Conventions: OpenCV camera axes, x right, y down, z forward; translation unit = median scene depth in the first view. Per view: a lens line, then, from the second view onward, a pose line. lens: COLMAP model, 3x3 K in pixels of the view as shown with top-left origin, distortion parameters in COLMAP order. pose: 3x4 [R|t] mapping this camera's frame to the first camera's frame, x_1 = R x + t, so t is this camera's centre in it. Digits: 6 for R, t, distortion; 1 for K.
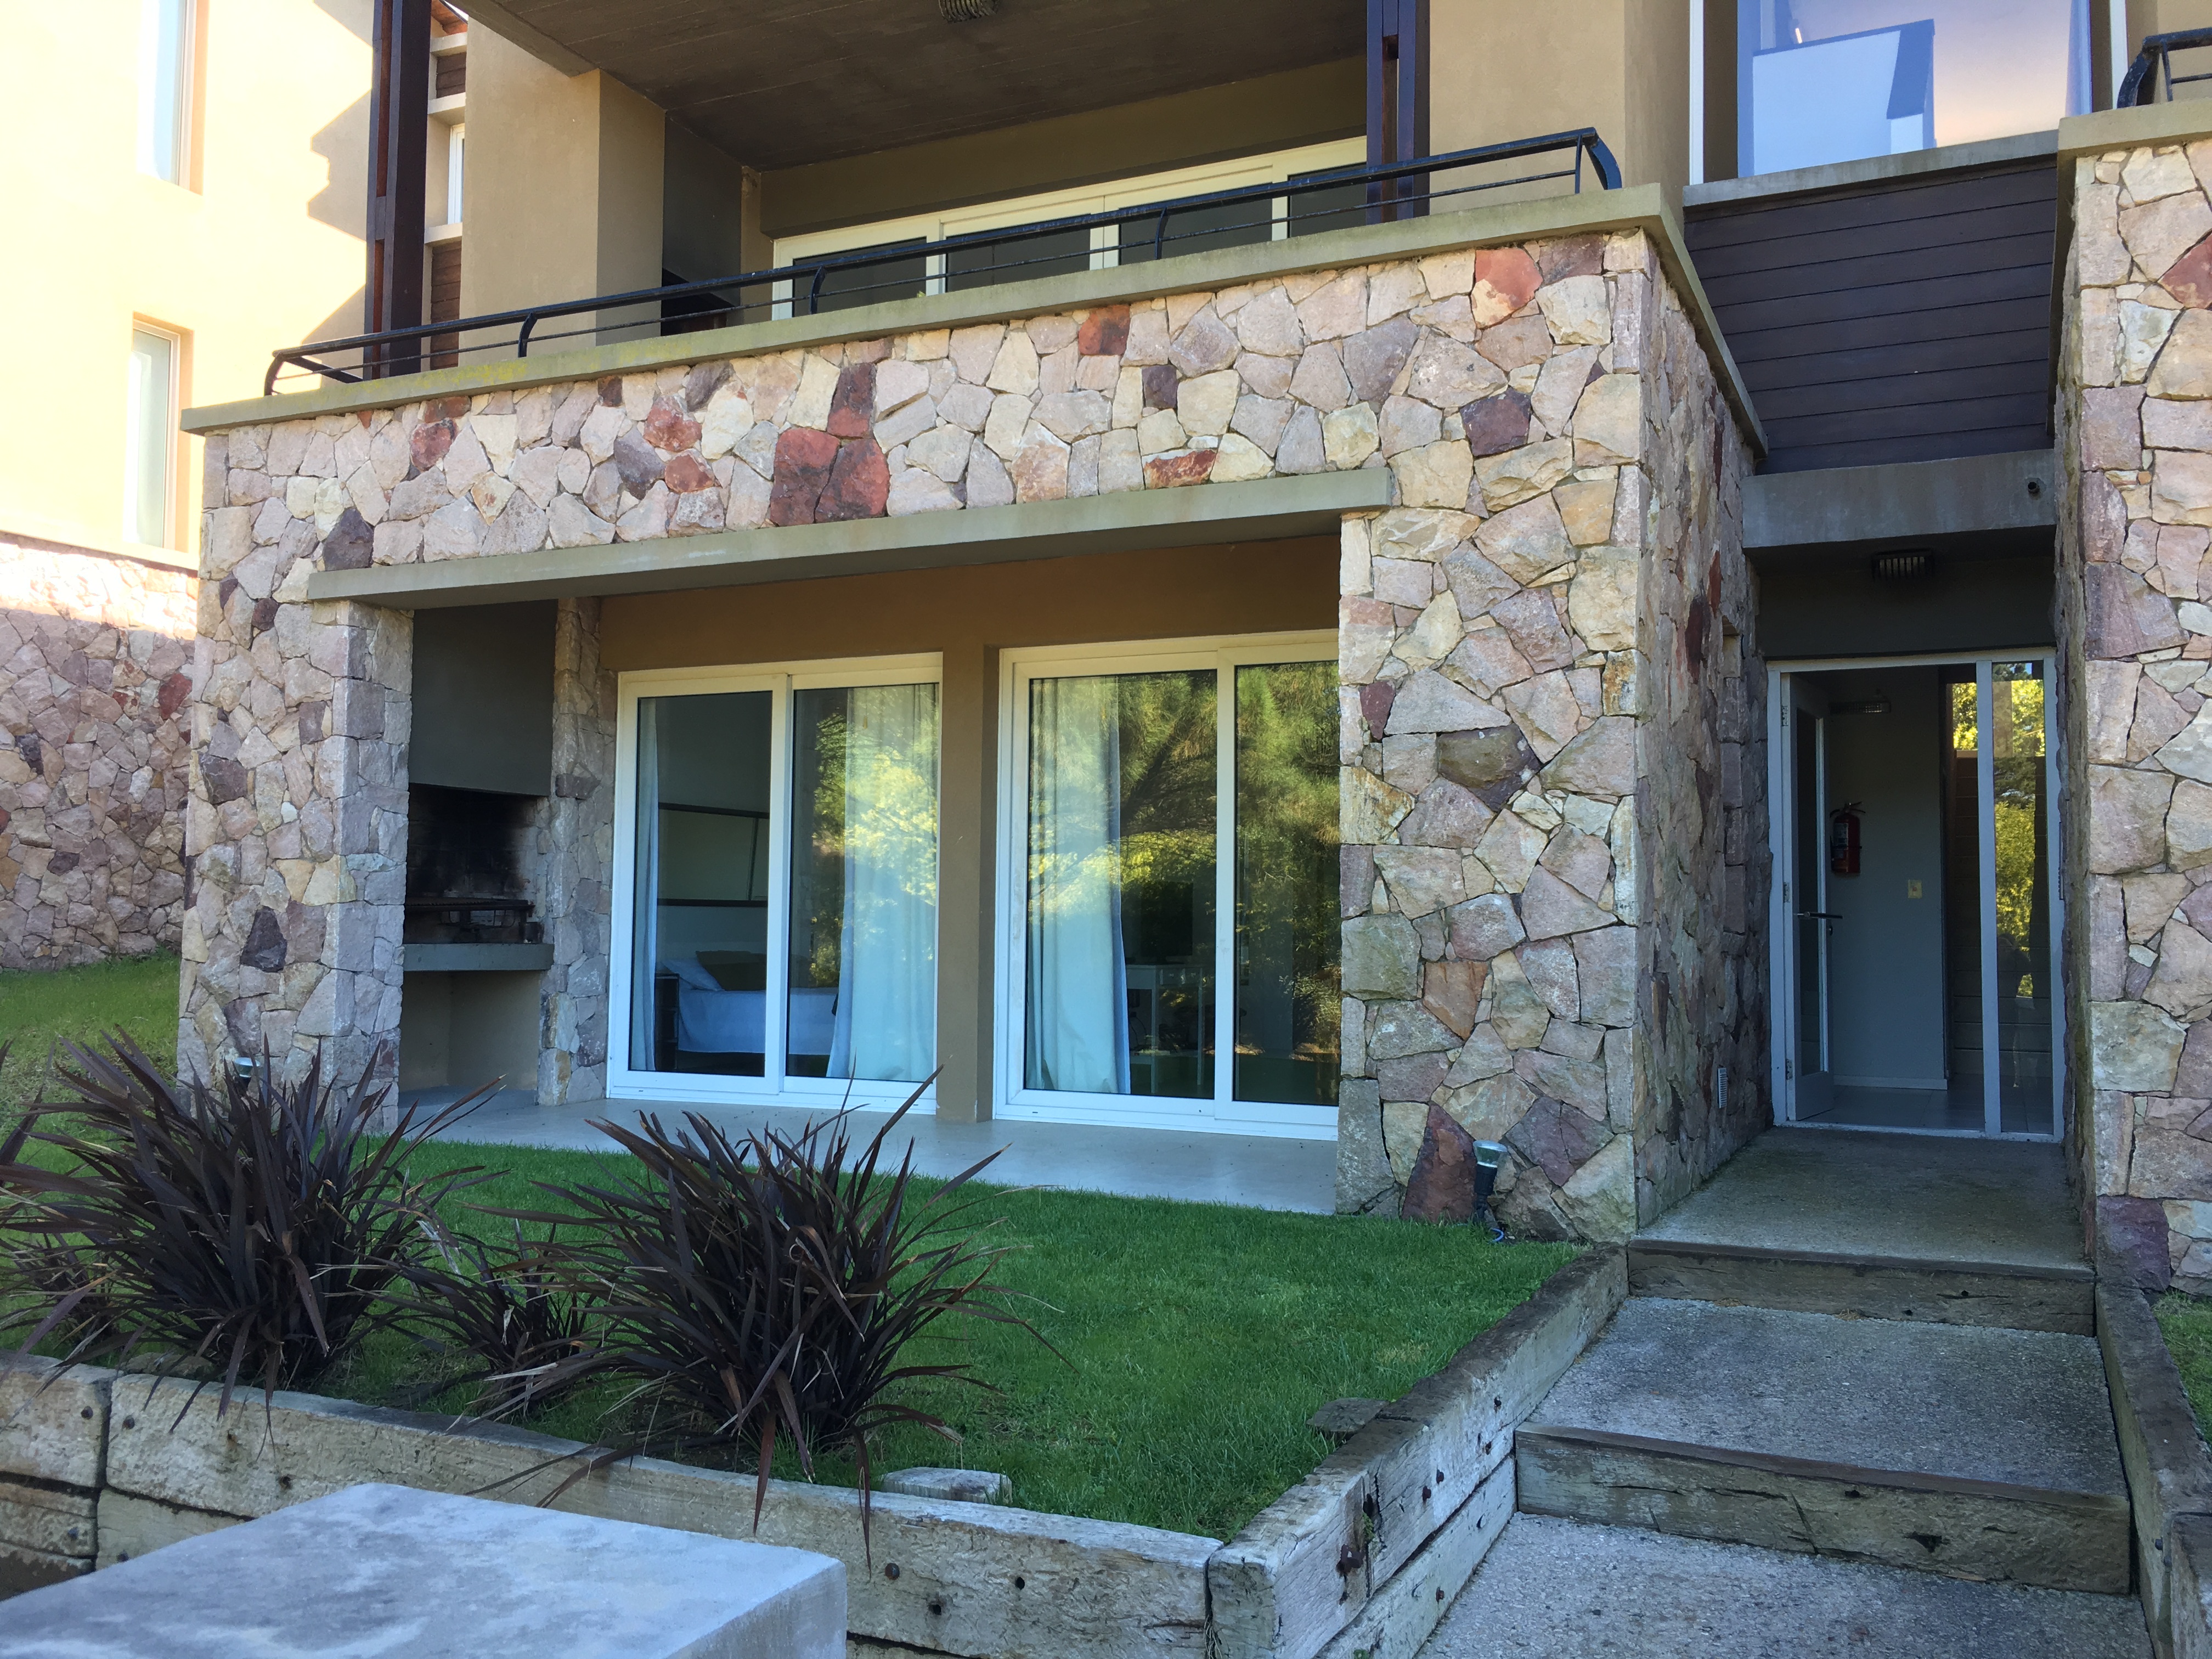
lens RADIAL K [[1897.0, 0, 1104.3], [0, 1897.0, 824.3], [0, 0, 1]] dist [0.061113, -0.075361]
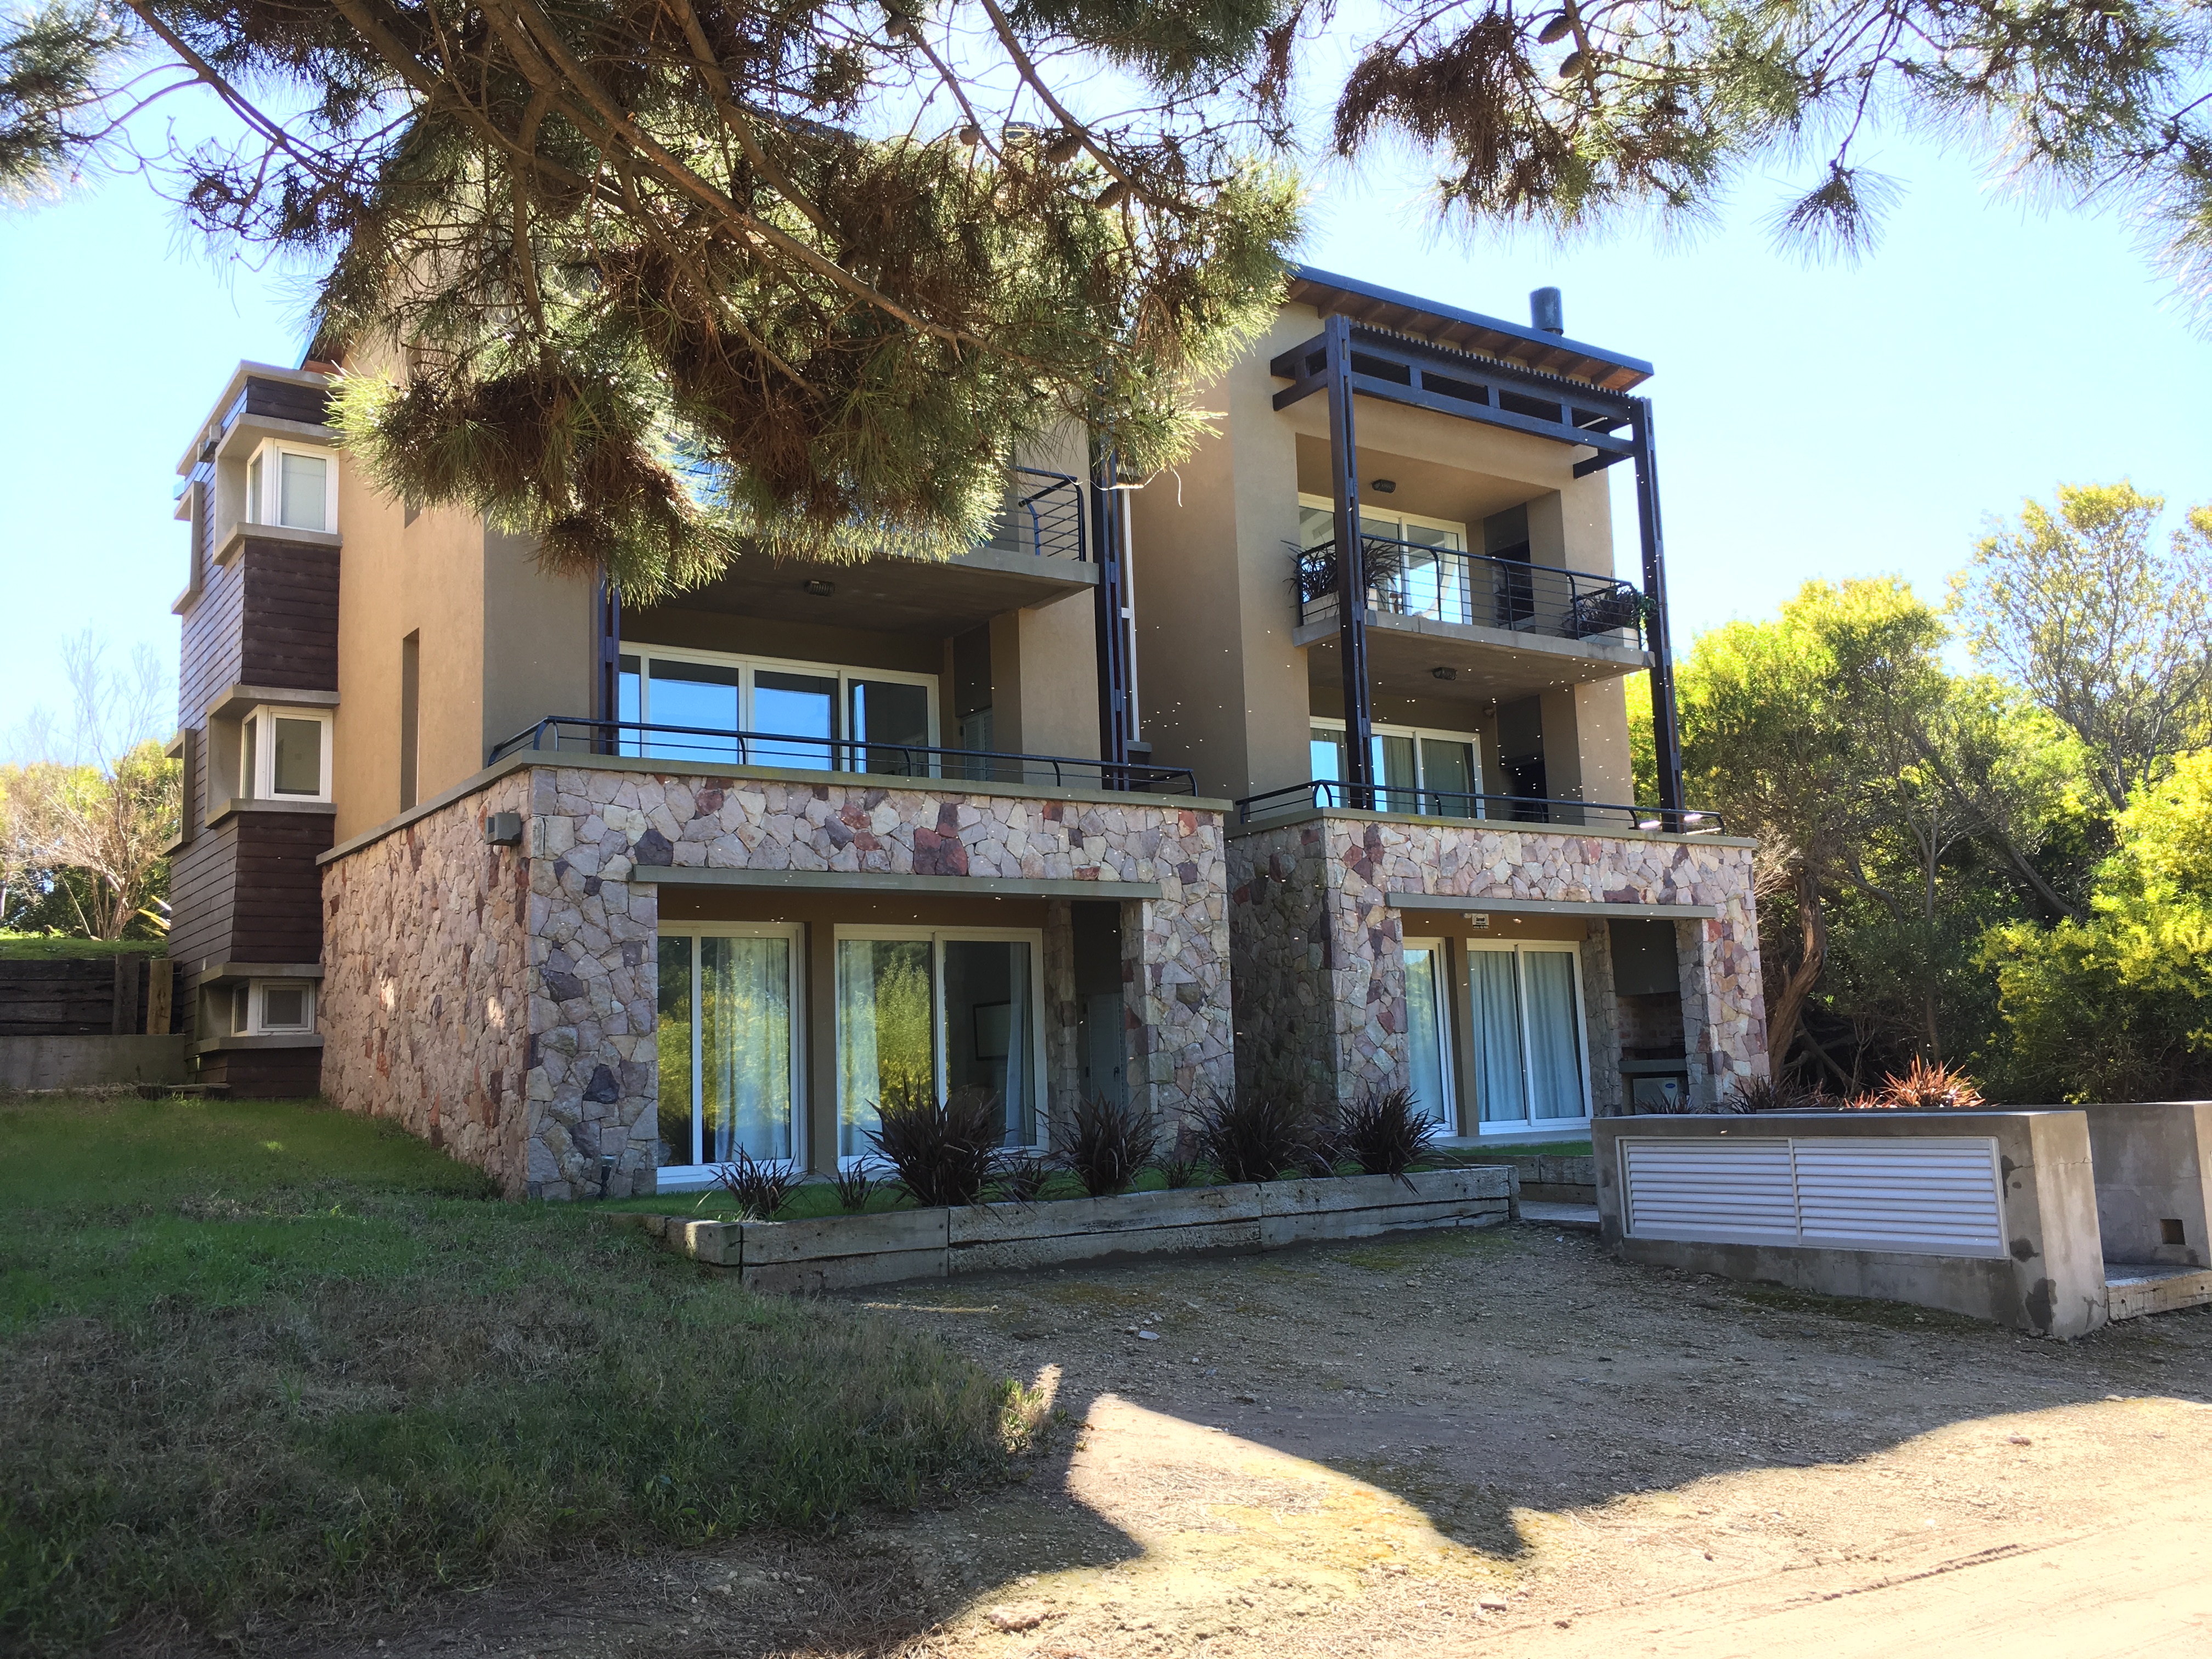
lens RADIAL K [[1897.0, 0, 1102.6], [0, 1897.0, 823.4], [0, 0, 1]] dist [0.061113, -0.075361]
pose [[0.495298, 0.090921, 0.863952, -1.914257], [-0.008816, 0.994983, -0.099657, -0.004252], [-0.868679, 0.041743, 0.493614, -0.223454]]
